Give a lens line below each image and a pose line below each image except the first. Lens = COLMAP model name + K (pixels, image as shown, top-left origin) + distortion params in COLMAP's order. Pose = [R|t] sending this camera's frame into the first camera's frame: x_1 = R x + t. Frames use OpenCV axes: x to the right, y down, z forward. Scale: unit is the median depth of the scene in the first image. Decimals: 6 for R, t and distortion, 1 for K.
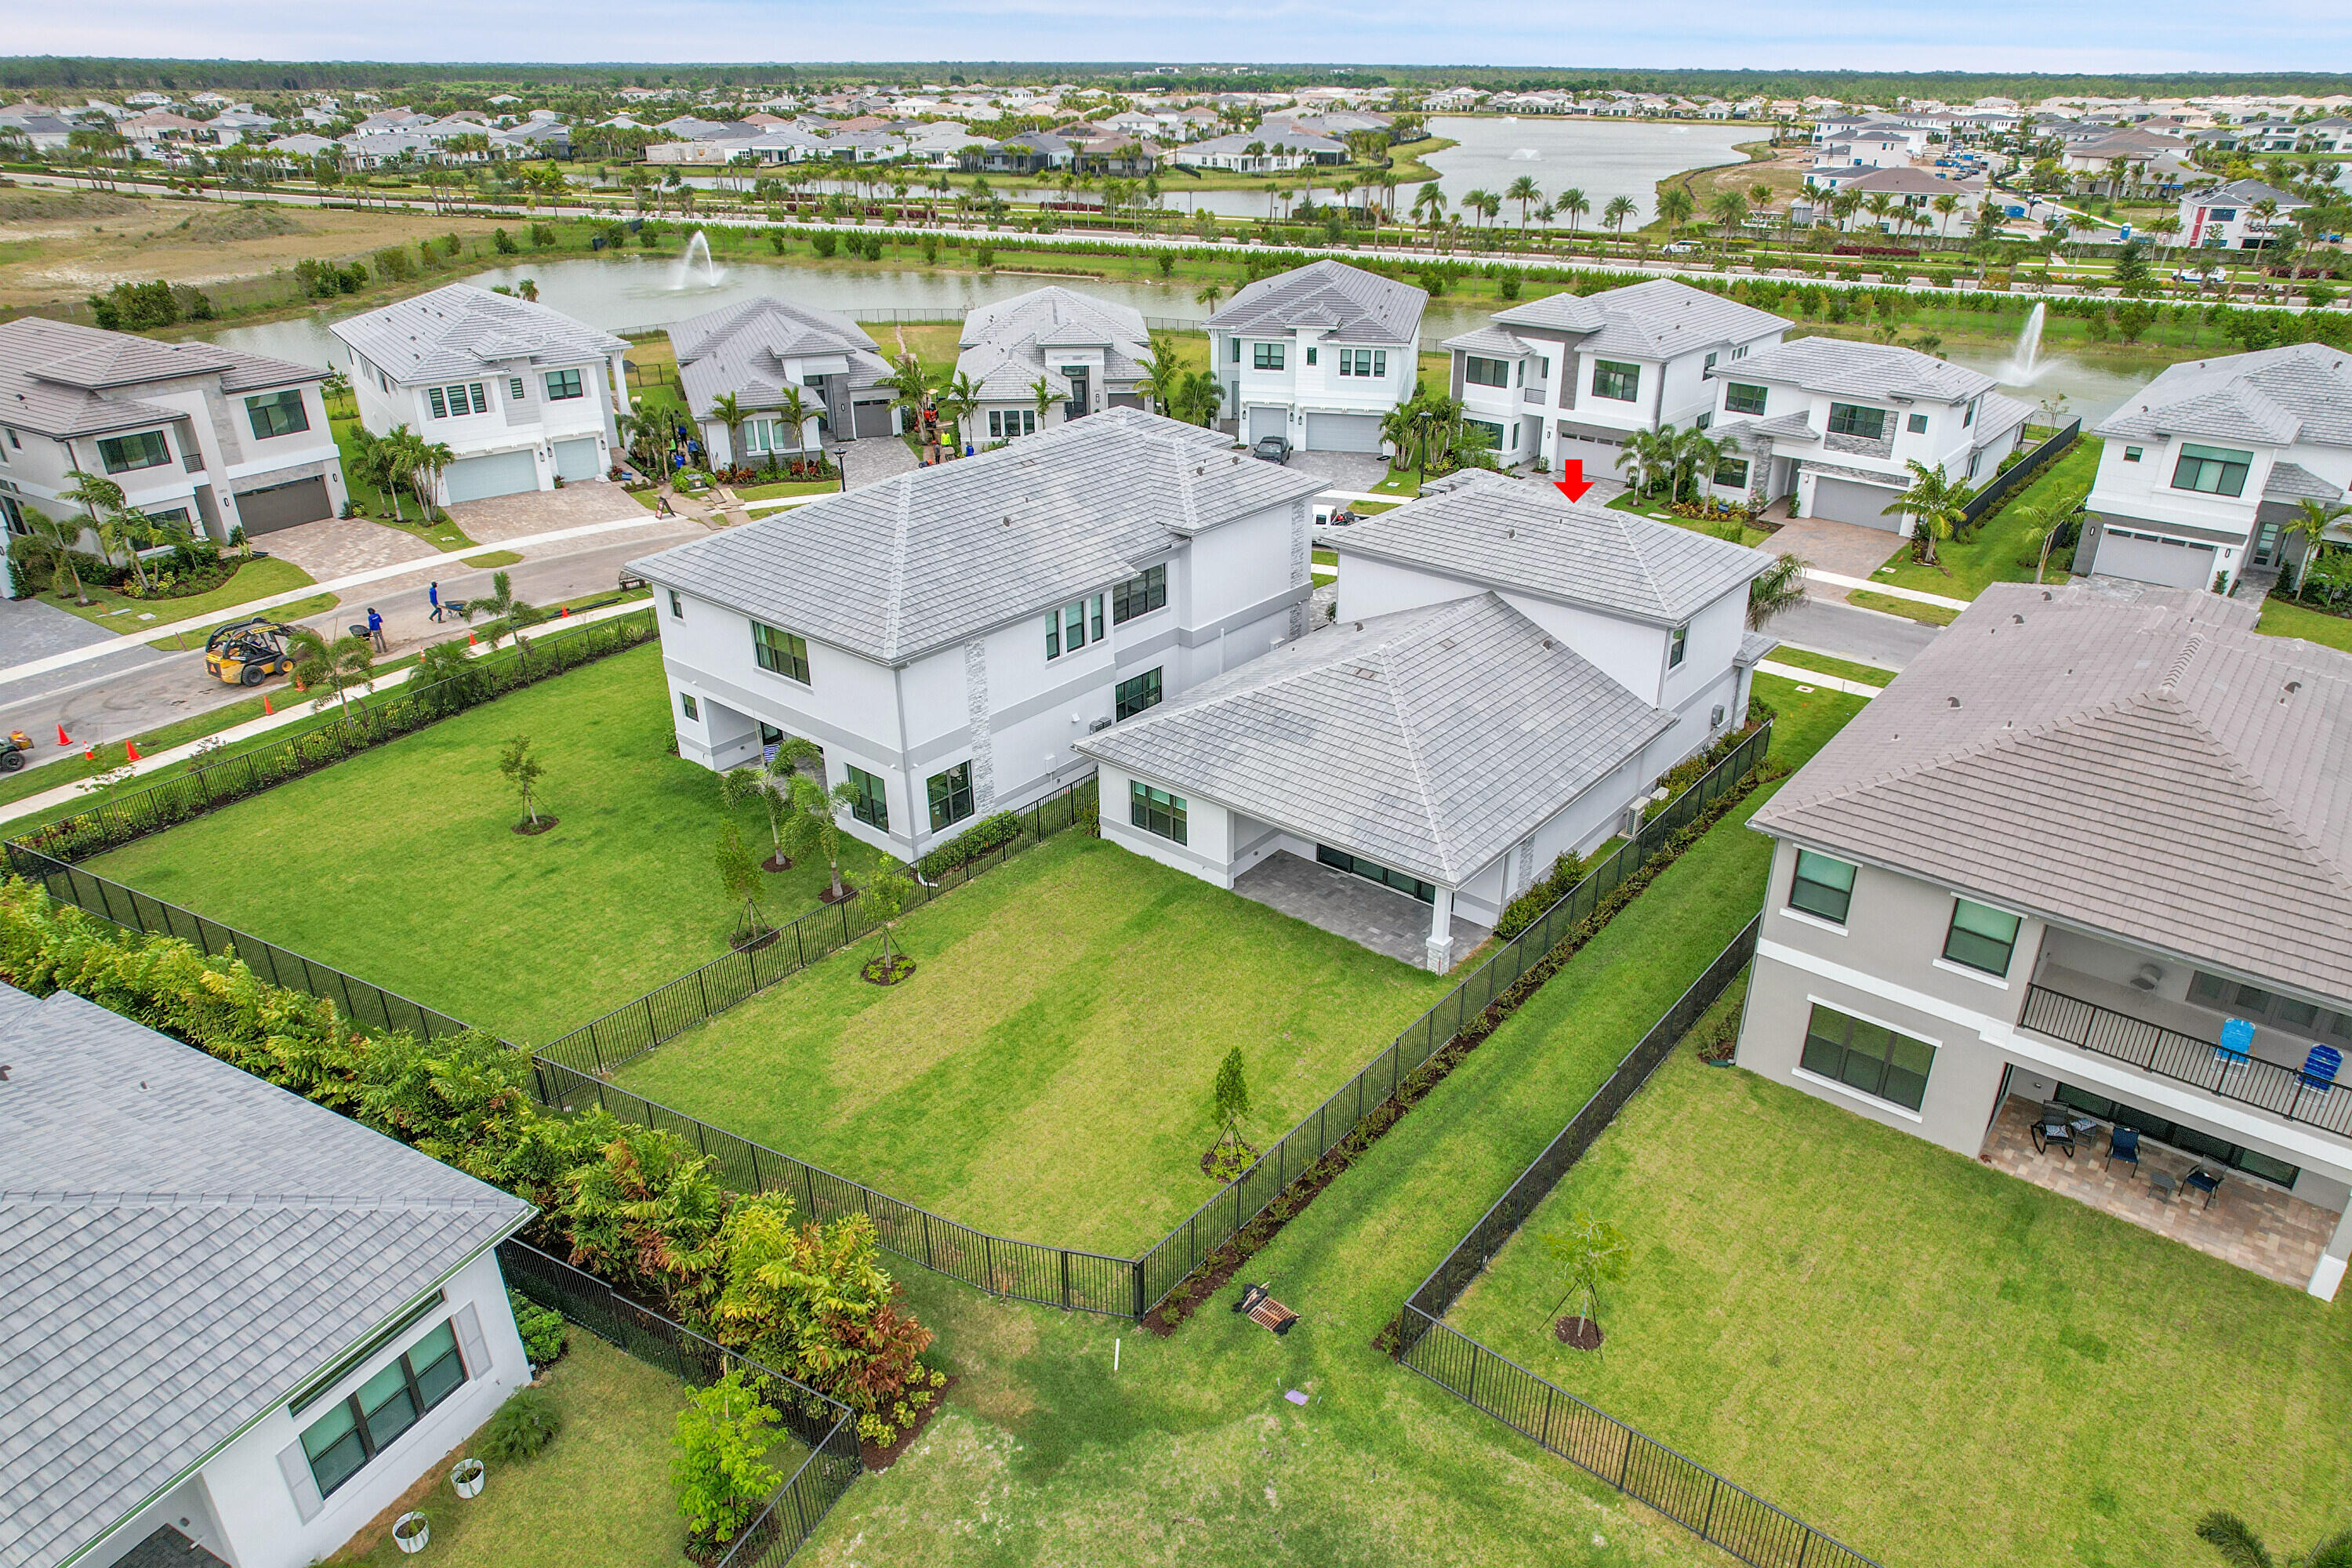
lens RADIAL K [[1494.5, 0, 1202.1], [0, 1494.5, 772.6], [0, 0, 1]] dist [-0.071245, 0.064016]
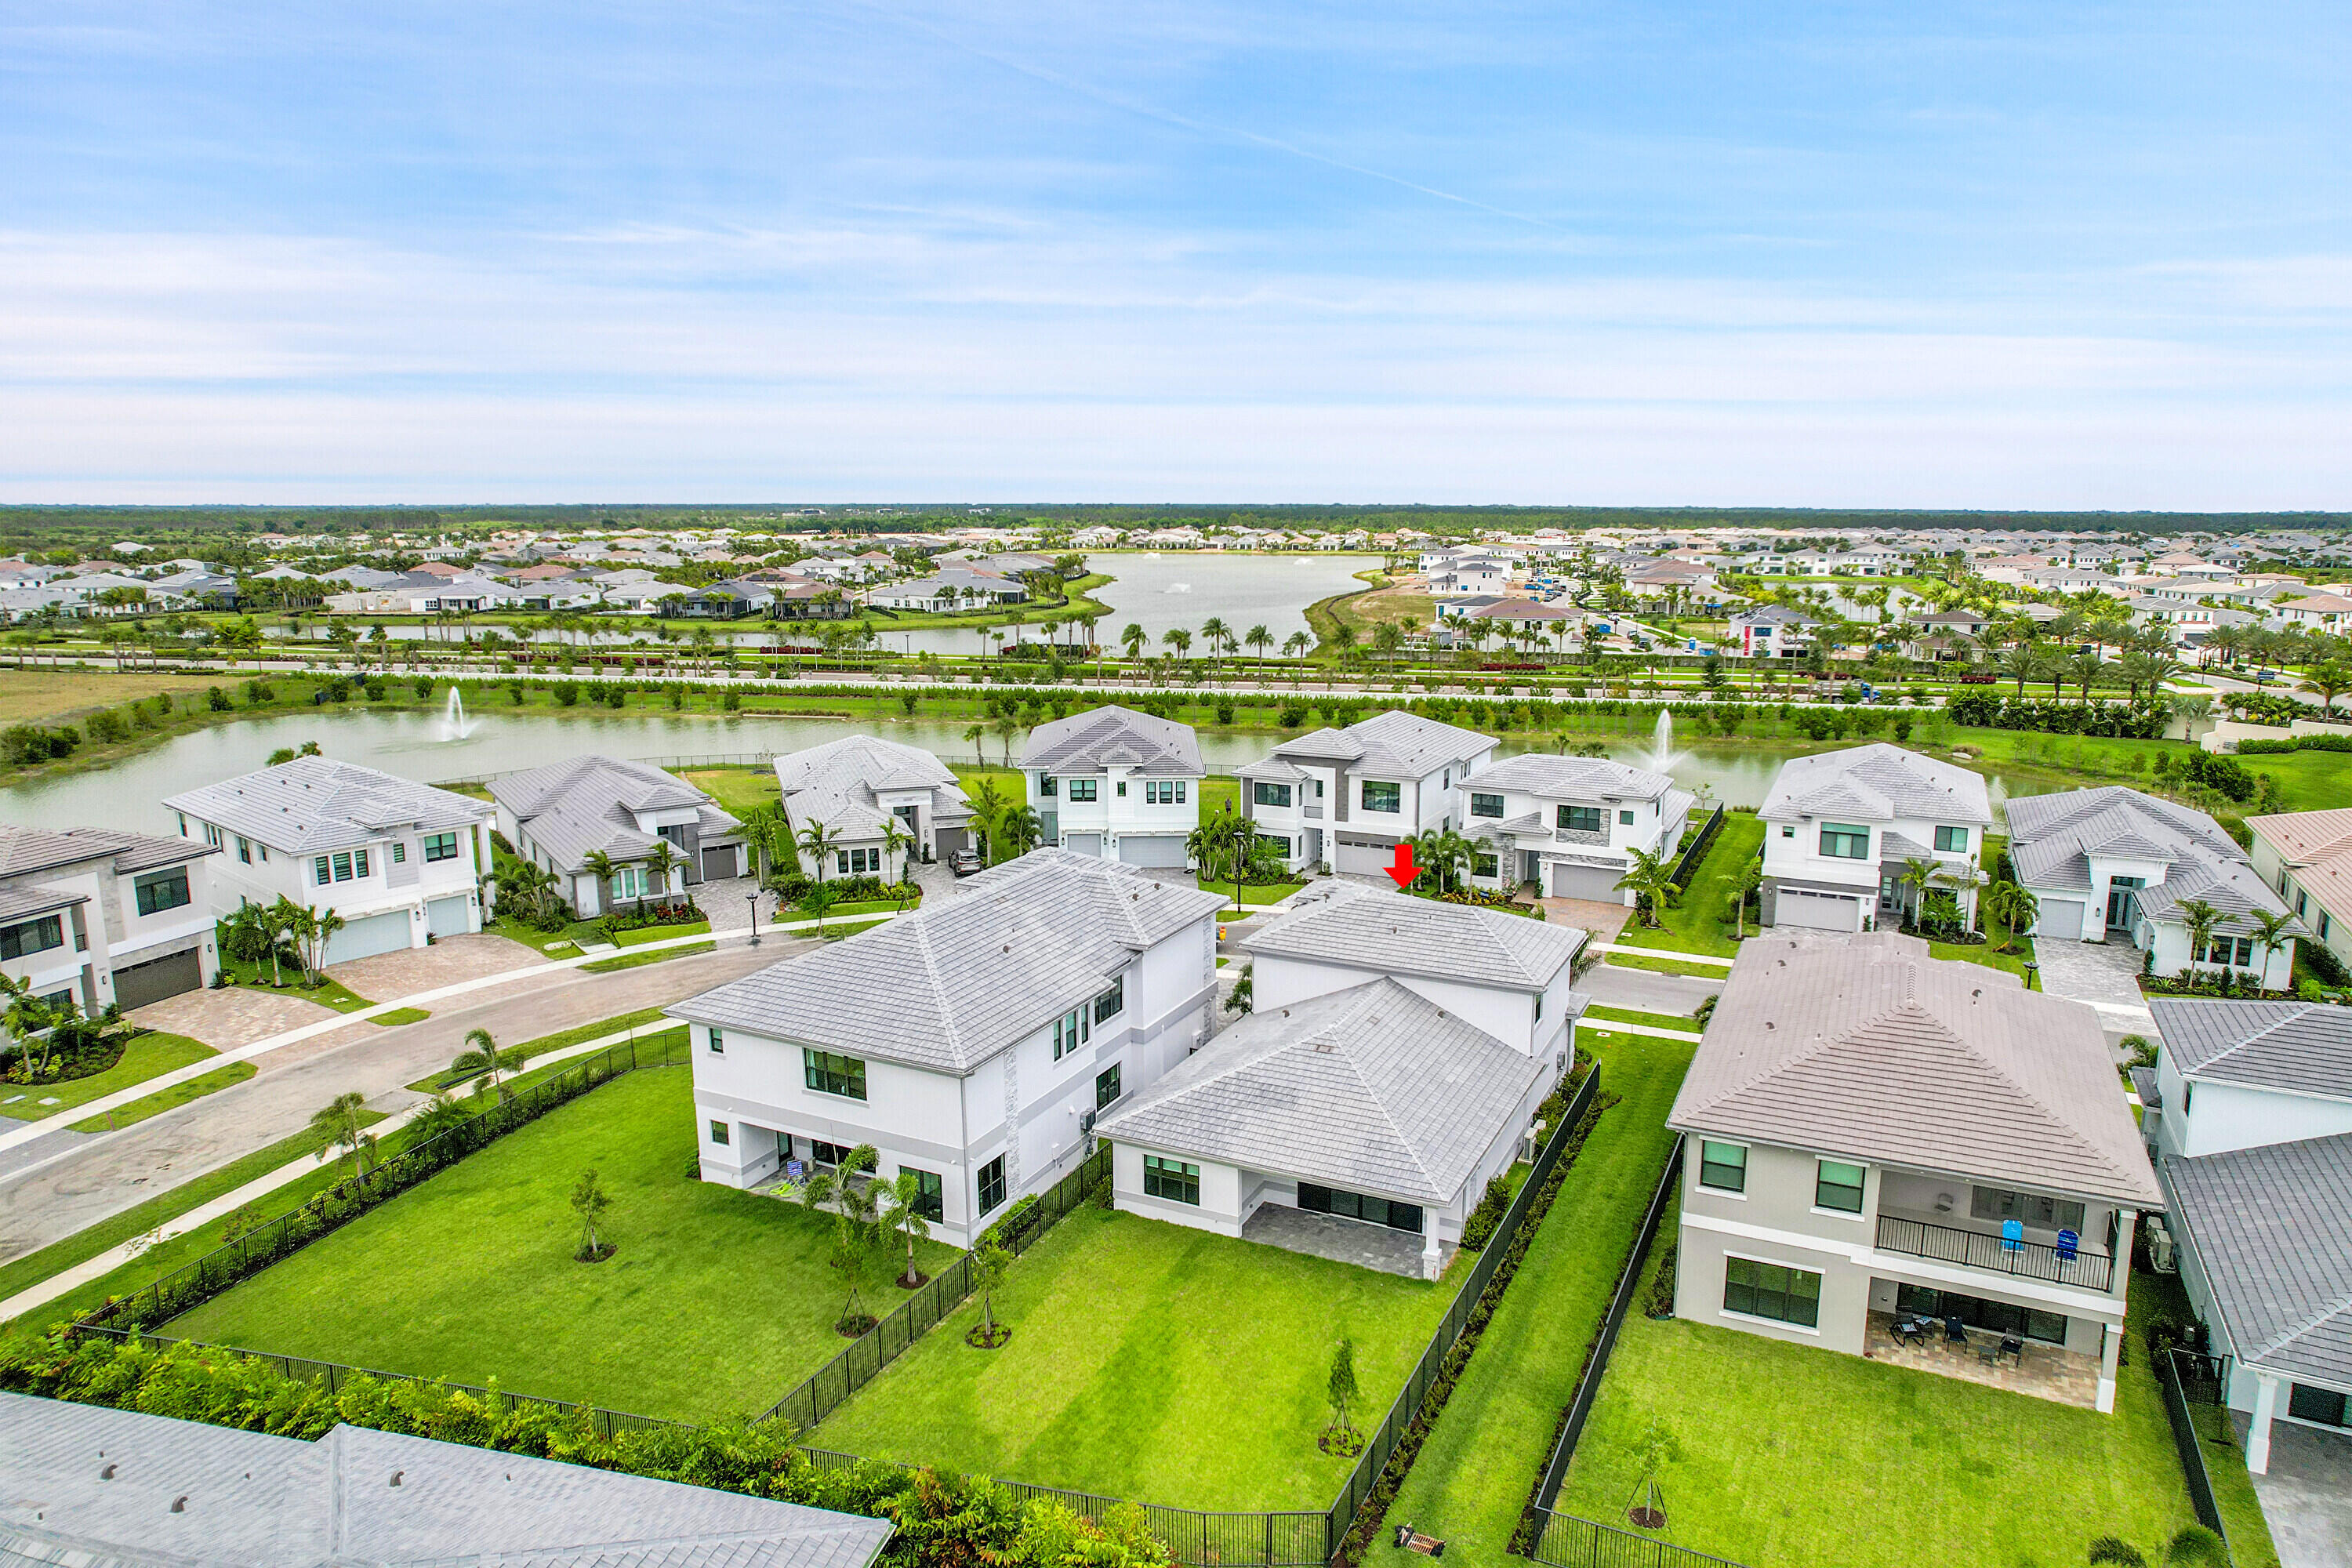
lens RADIAL K [[1494.5, 0, 1202.1], [0, 1494.5, 772.6], [0, 0, 1]] dist [-0.071245, 0.064016]
pose [[0.972155, -0.045002, 0.229977, -0.137757], [0.104318, 0.961892, -0.252750, 0.008559], [-0.209839, 0.269702, 0.939802, -0.114769]]
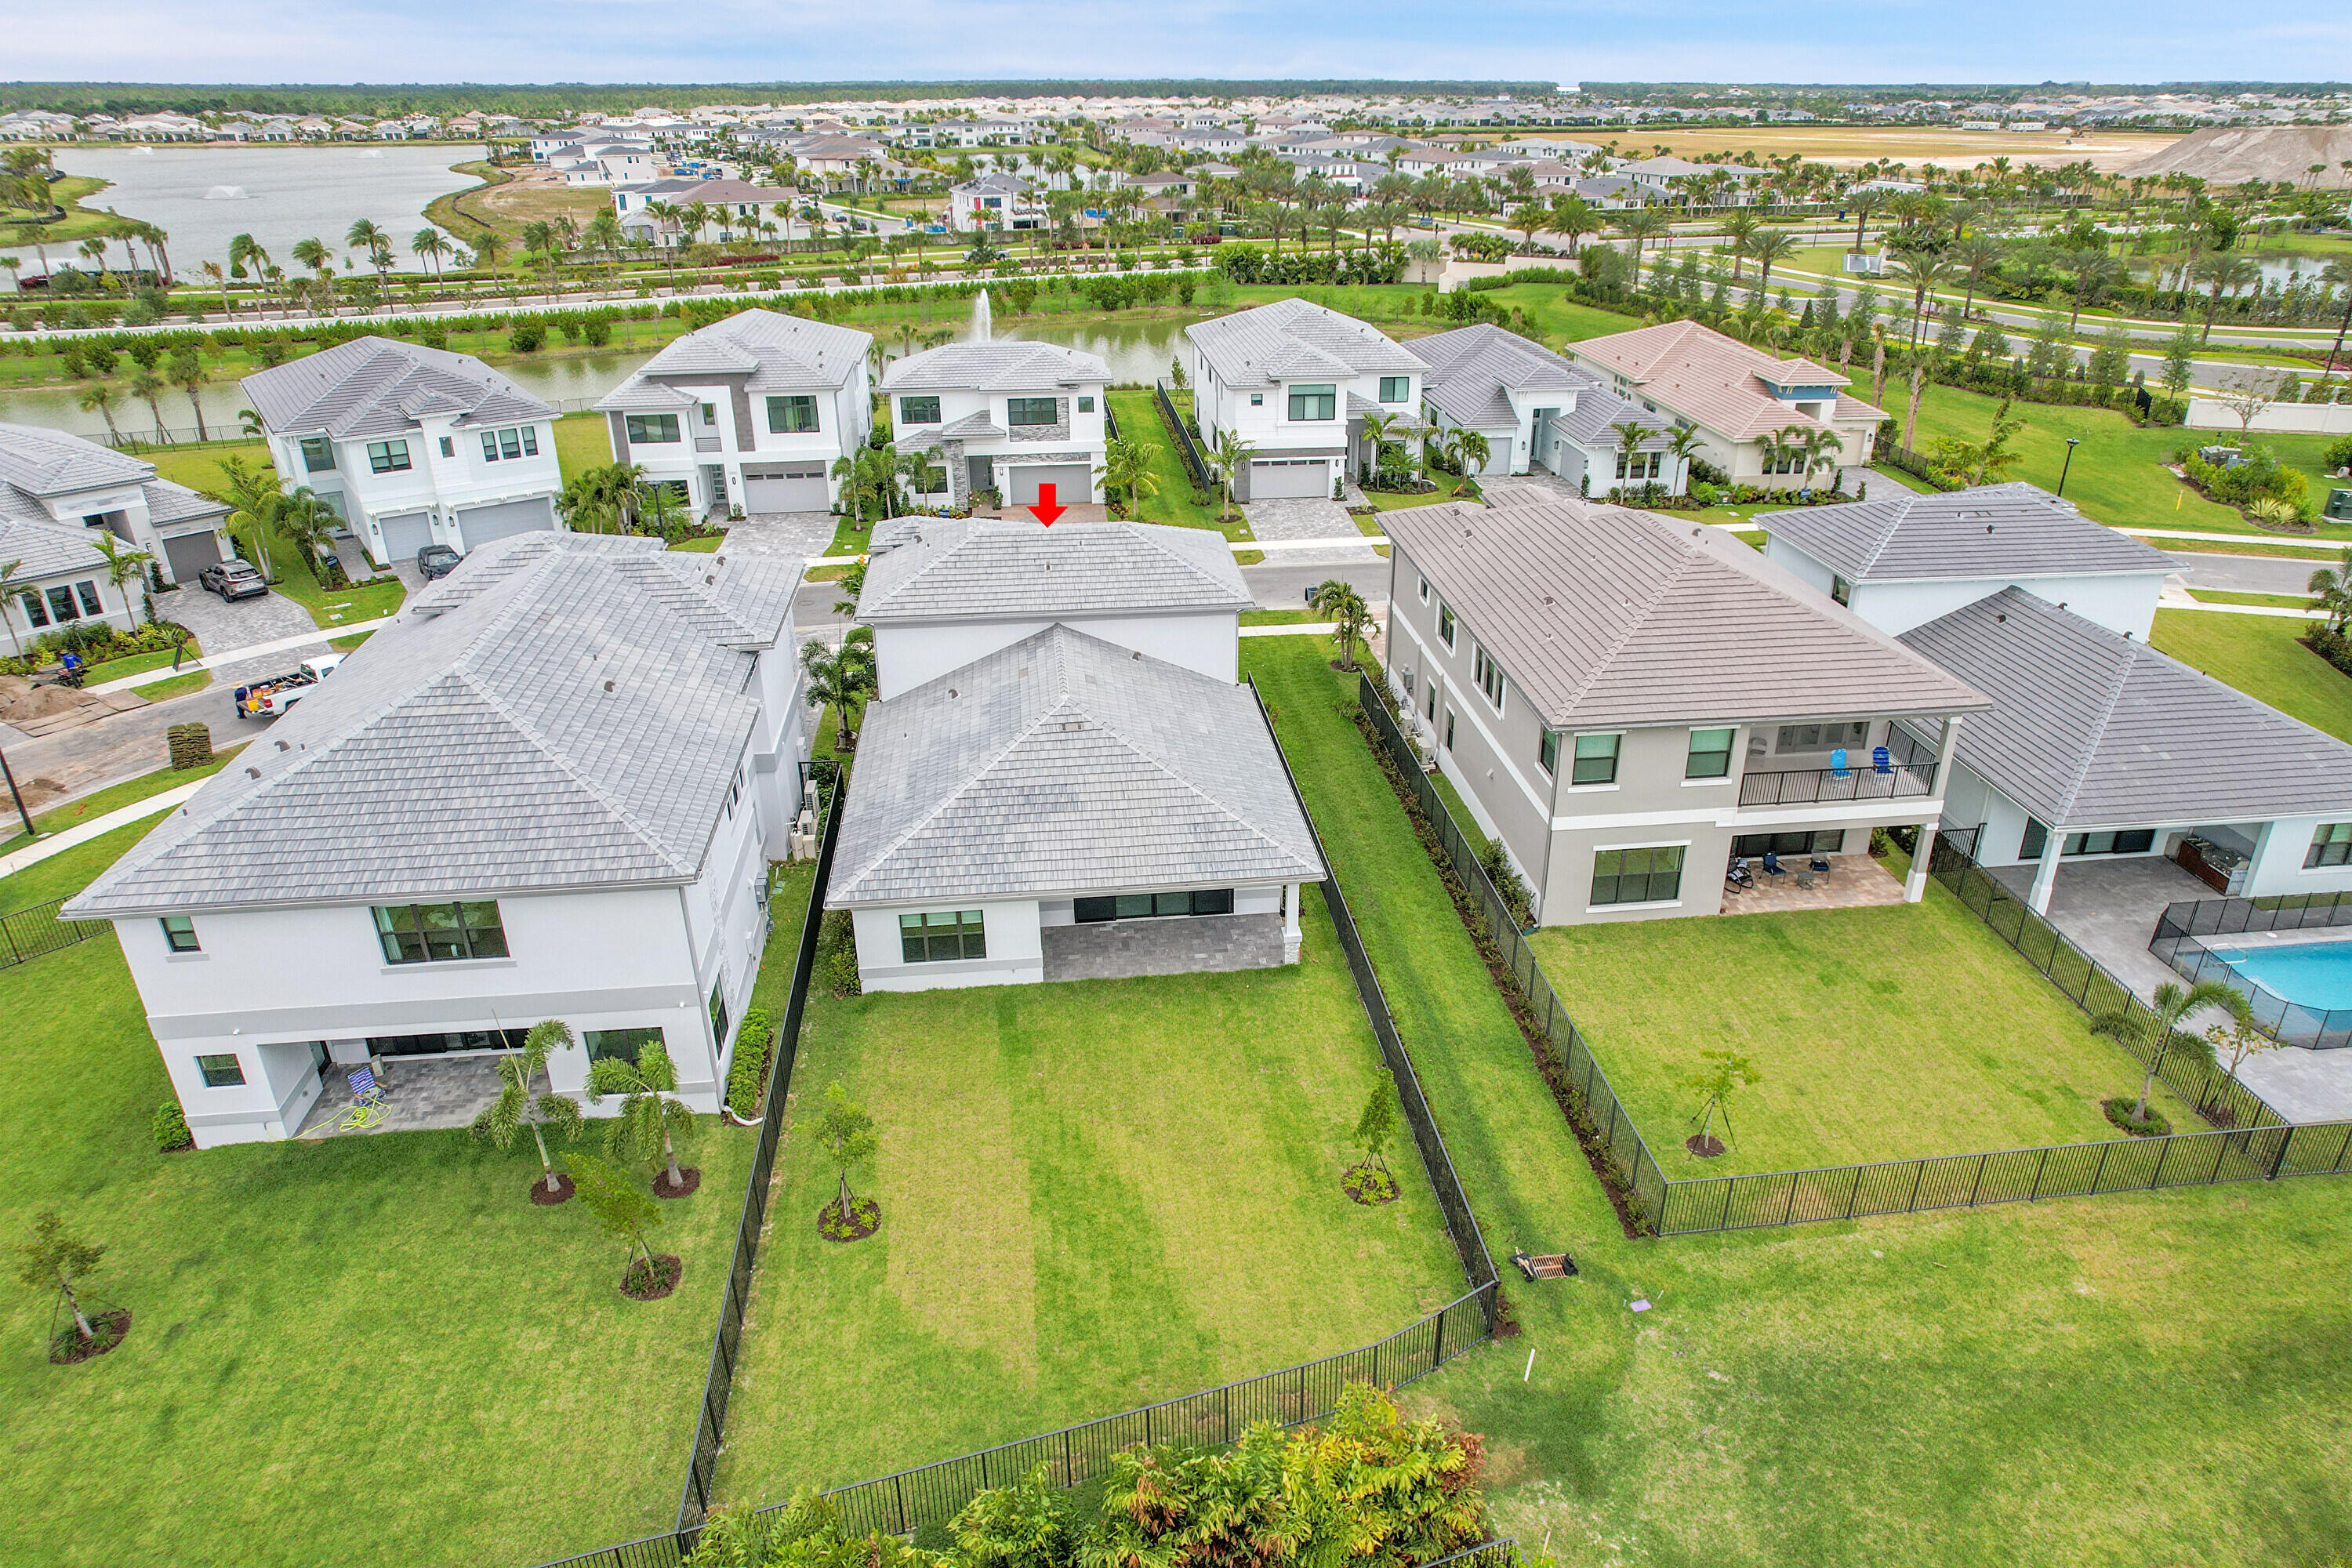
lens RADIAL K [[1518.7, 0, 1191.9], [0, 1518.7, 762.4], [0, 0, 1]] dist [-0.074448, 0.072099]
pose [[0.695840, -0.304188, 0.650596, -0.255310], [0.316128, 0.943125, 0.102848, -0.062645], [-0.644879, 0.134106, 0.752427, 0.097982]]
